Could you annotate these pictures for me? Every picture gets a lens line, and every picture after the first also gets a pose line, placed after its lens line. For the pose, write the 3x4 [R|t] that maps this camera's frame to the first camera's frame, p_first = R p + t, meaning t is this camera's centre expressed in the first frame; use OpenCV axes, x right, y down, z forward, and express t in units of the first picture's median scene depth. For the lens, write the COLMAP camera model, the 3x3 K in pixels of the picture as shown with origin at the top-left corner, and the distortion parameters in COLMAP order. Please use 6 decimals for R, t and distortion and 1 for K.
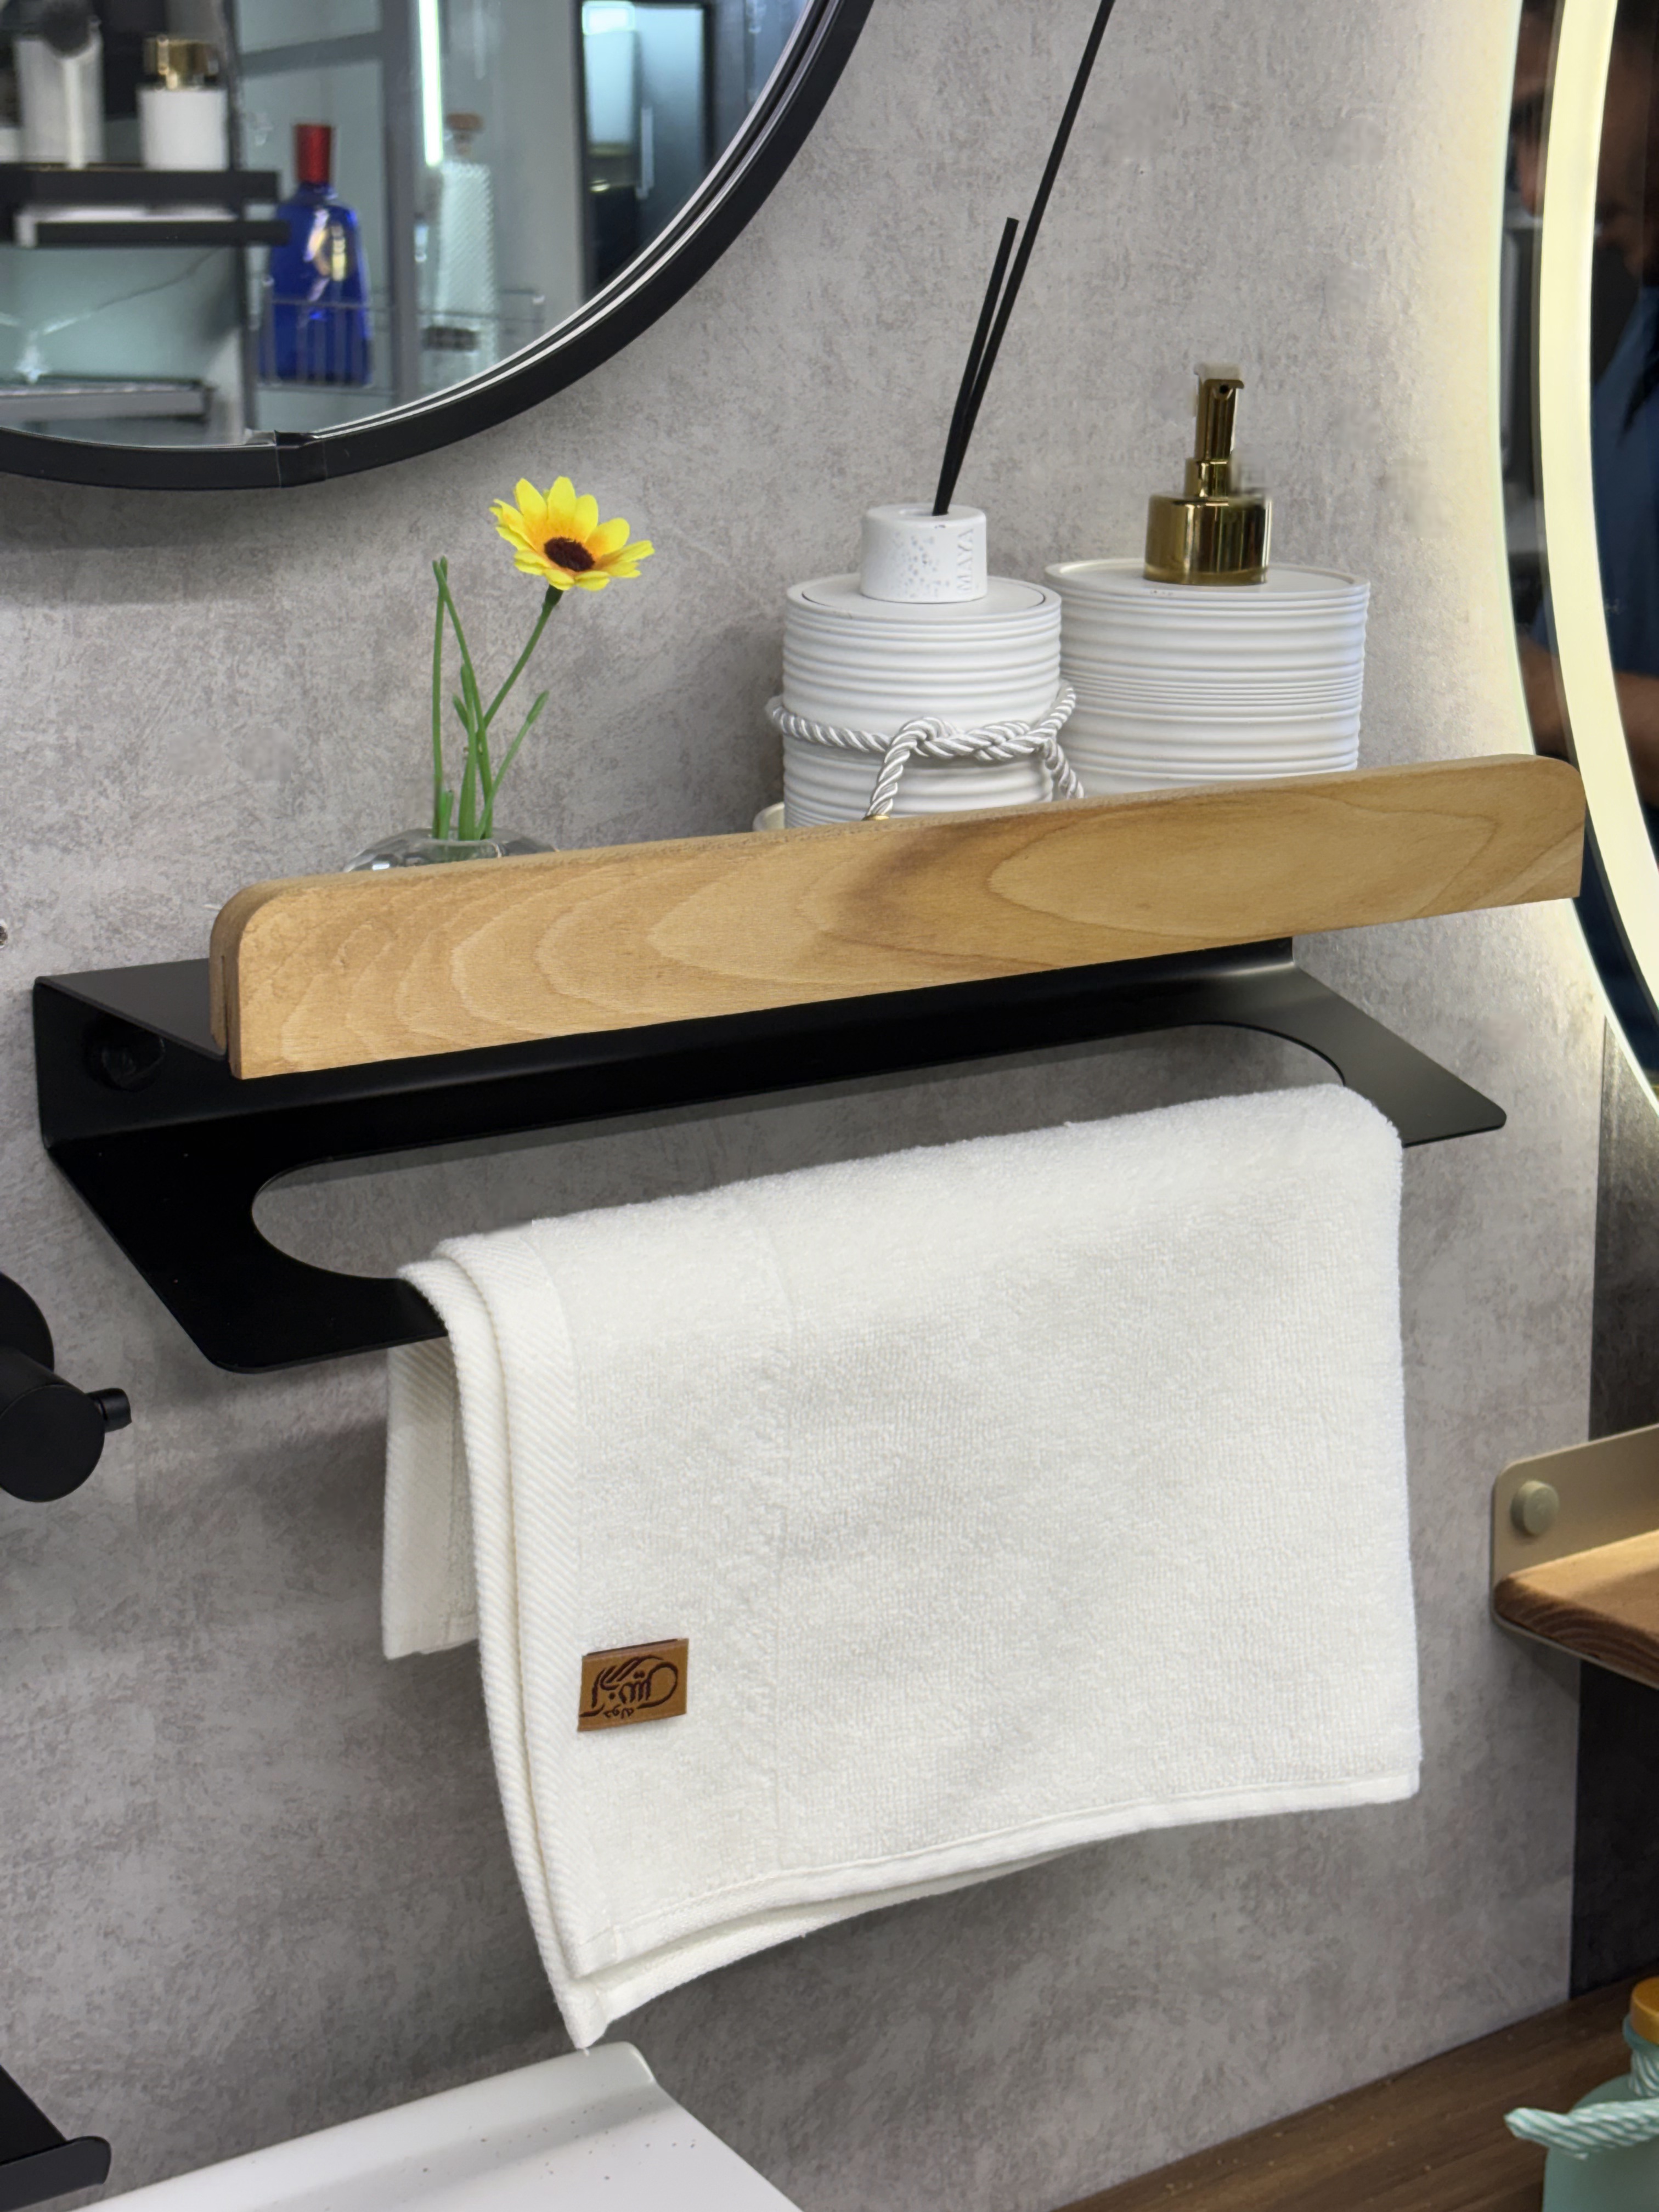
lens RADIAL K [[3434.8, 0, 889.4], [0, 3434.8, 1150.7], [0, 0, 1]] dist [0.063076, 0.000000]
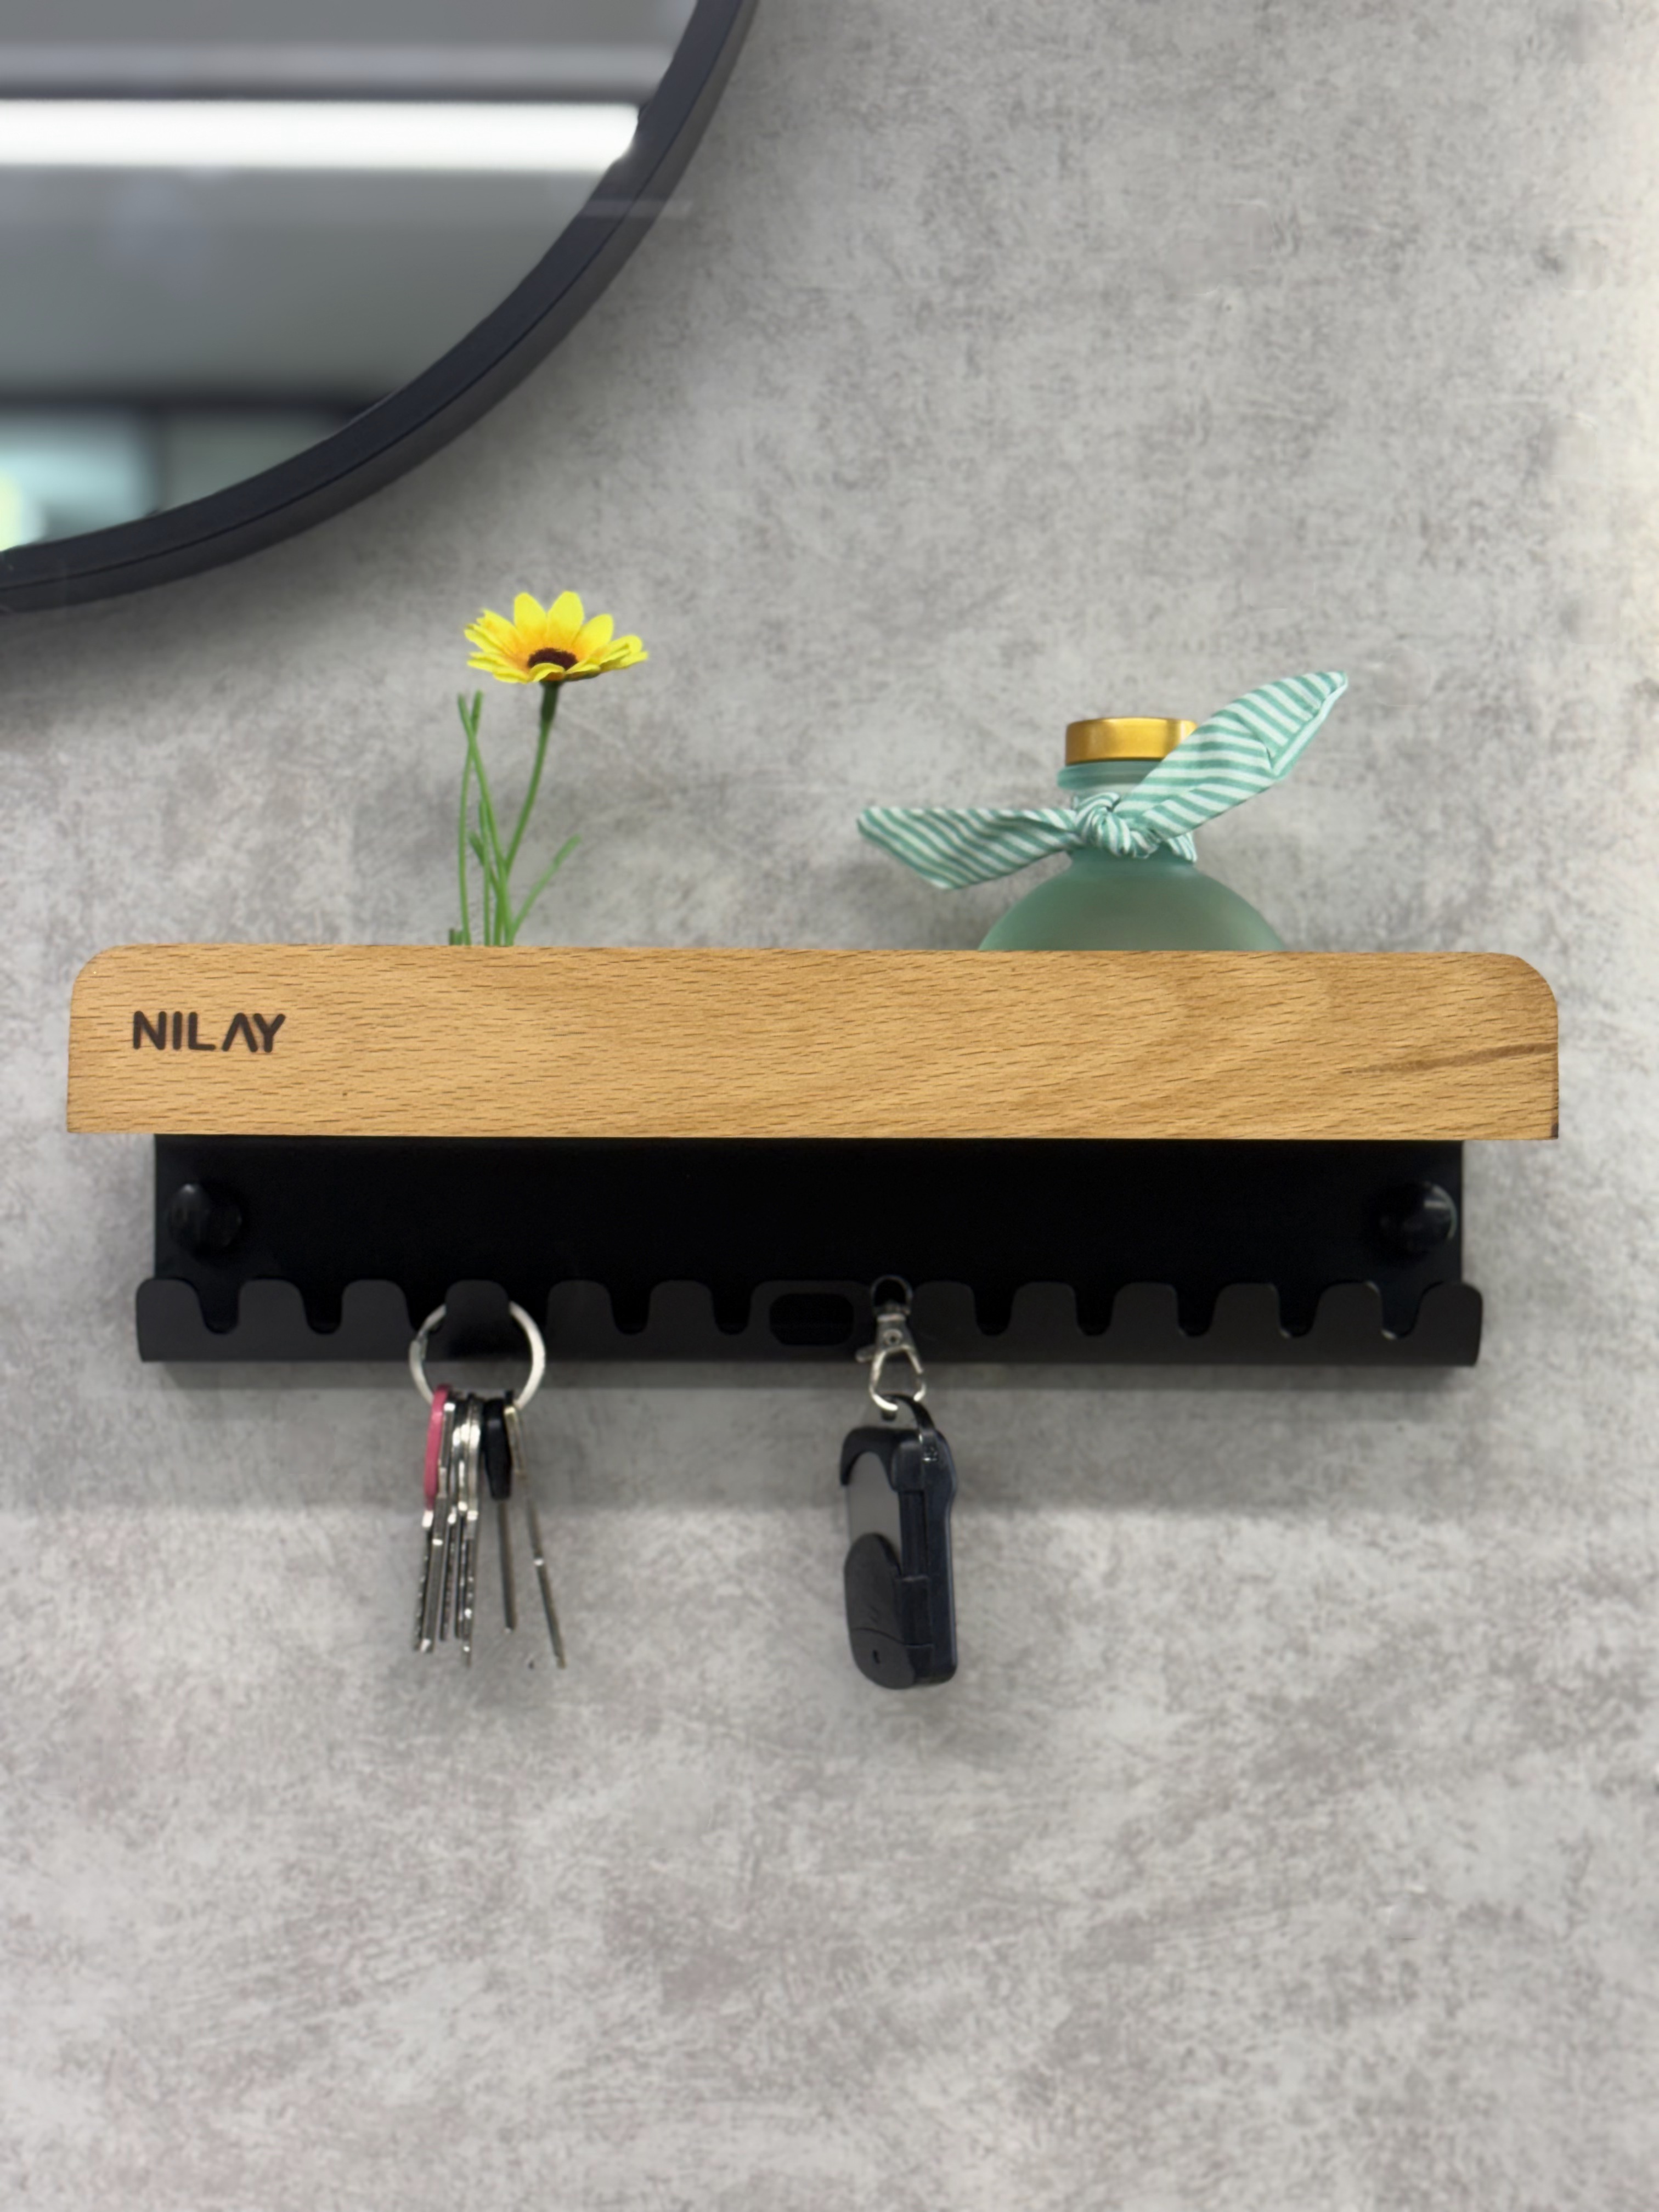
lens RADIAL K [[3434.8, 0, 851.3], [0, 3434.8, 1116.3], [0, 0, 1]] dist [0.063076, 0.000000]
pose [[0.821385, 0.001921, -0.570370, 0.512862], [-0.141266, 0.969523, -0.200171, 0.089951], [0.552603, 0.244991, 0.796624, 0.369052]]
